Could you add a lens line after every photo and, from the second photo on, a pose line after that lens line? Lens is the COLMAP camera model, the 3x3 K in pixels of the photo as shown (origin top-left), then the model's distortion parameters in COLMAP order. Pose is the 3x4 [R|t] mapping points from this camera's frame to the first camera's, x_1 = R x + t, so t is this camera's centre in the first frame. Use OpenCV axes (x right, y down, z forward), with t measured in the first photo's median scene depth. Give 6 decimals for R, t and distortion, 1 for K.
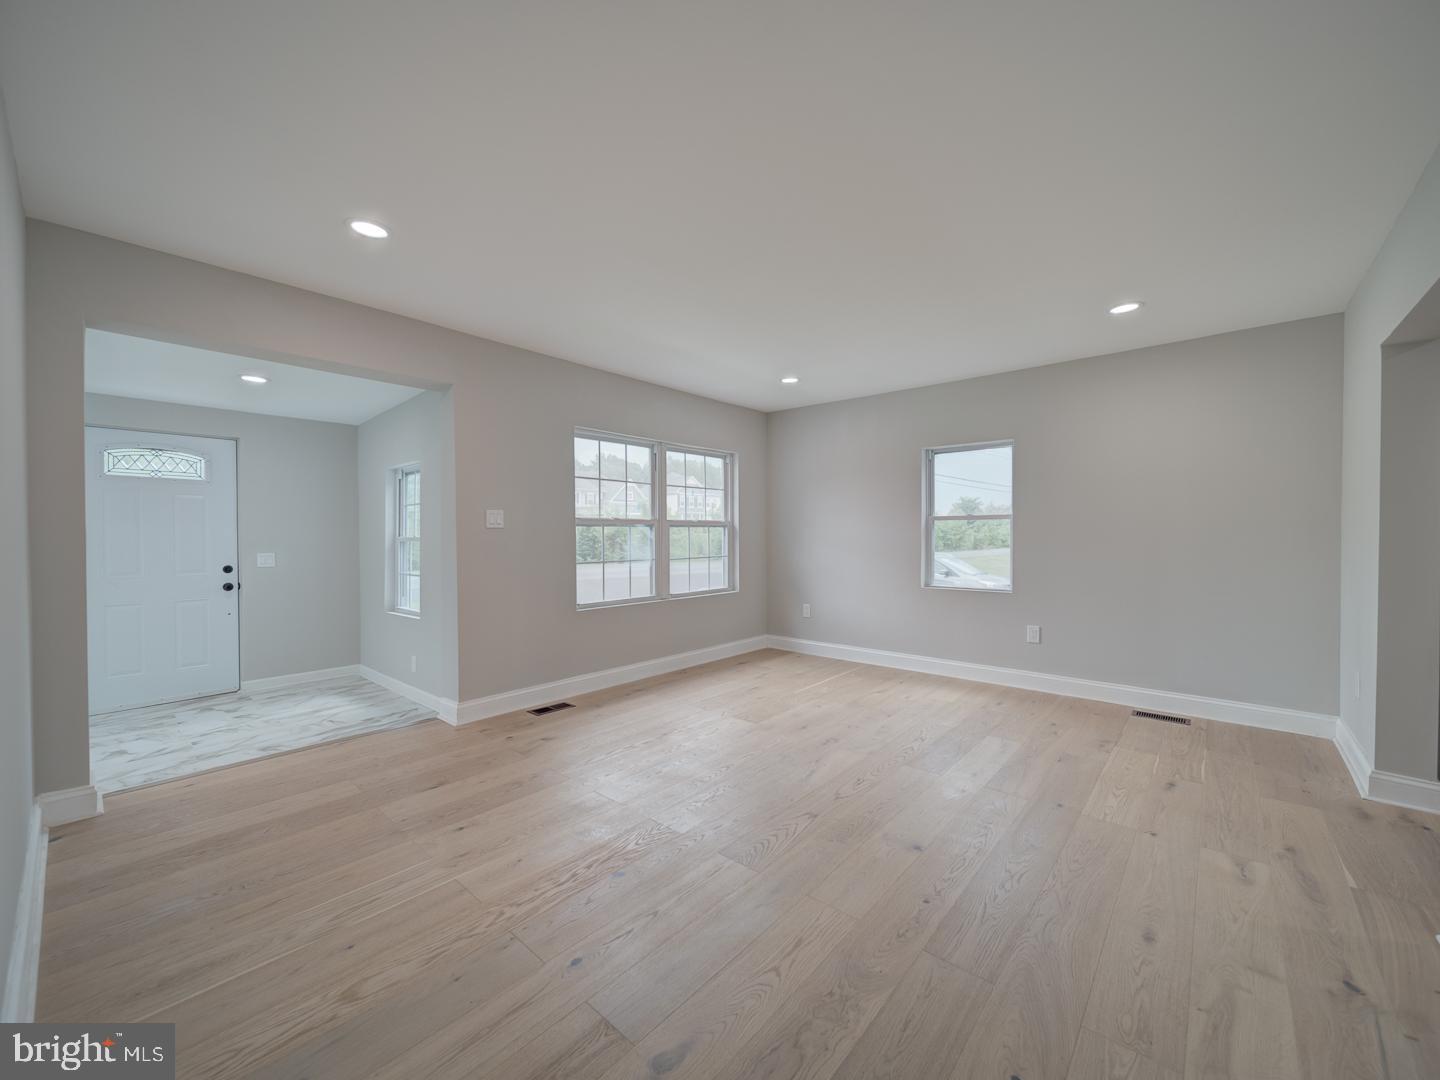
lens RADIAL K [[567.2, 0, 725.2], [0, 567.2, 543.7], [0, 0, 1]] dist [-0.000796, -0.000113]
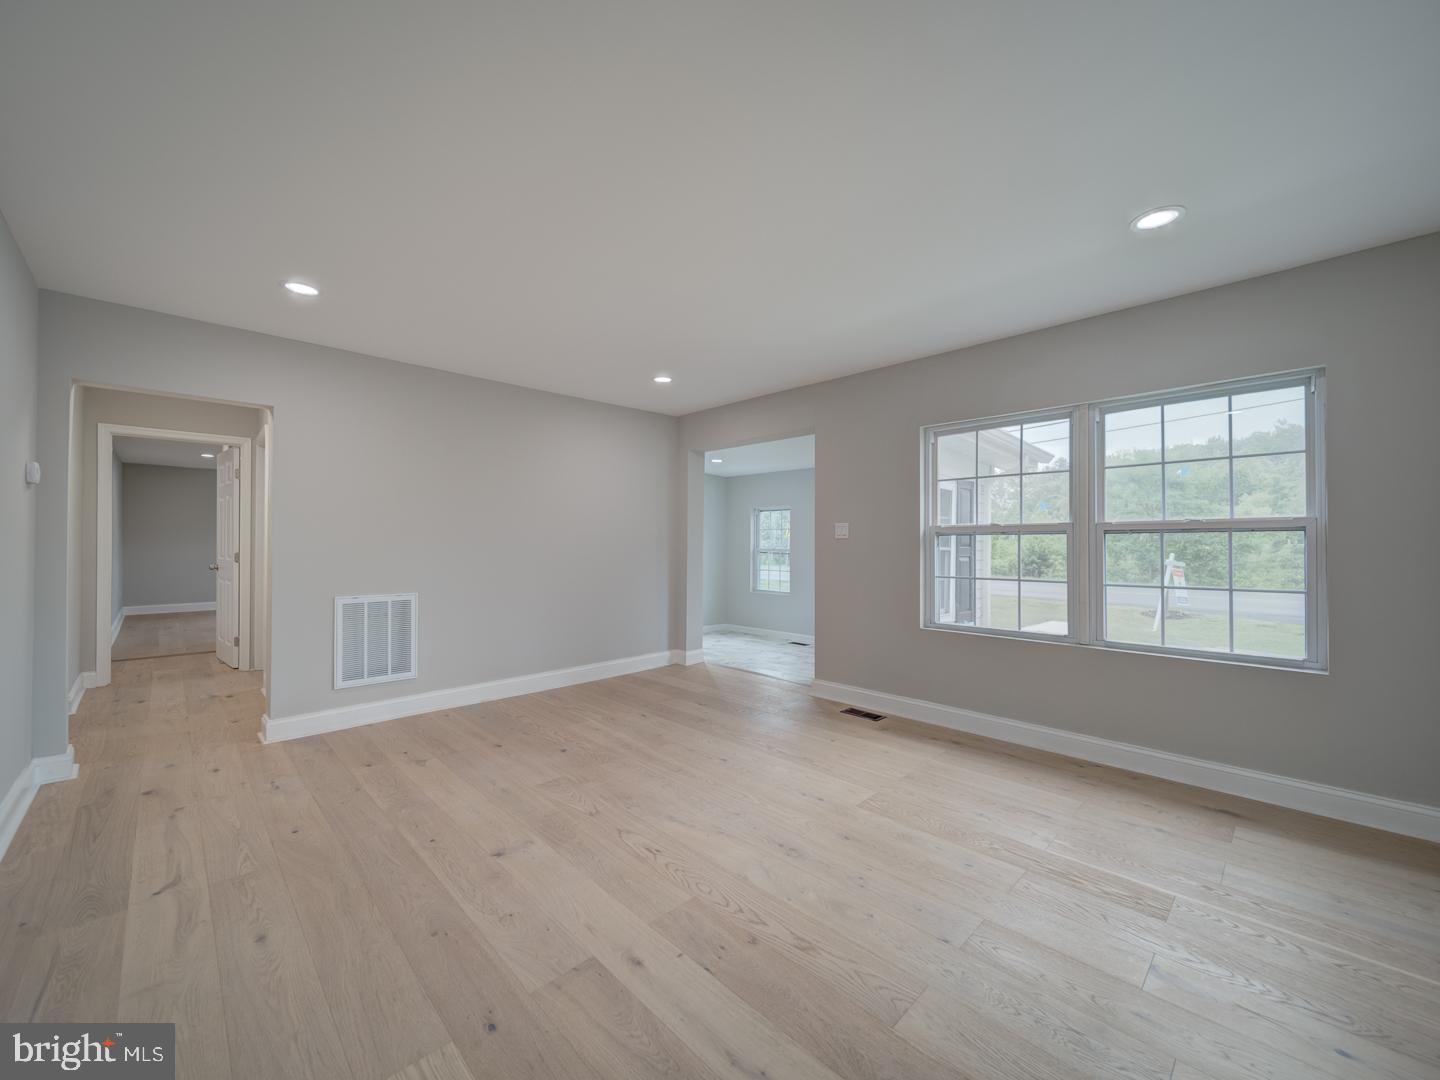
lens RADIAL K [[565.3, 0, 723.0], [0, 565.3, 541.0], [0, 0, 1]] dist [0.000288, -0.000695]
pose [[-0.077112, -0.002744, -0.997019, 0.753921], [-0.018676, 0.999825, -0.001307, -0.016708], [0.996847, 0.018520, -0.077150, 0.840474]]
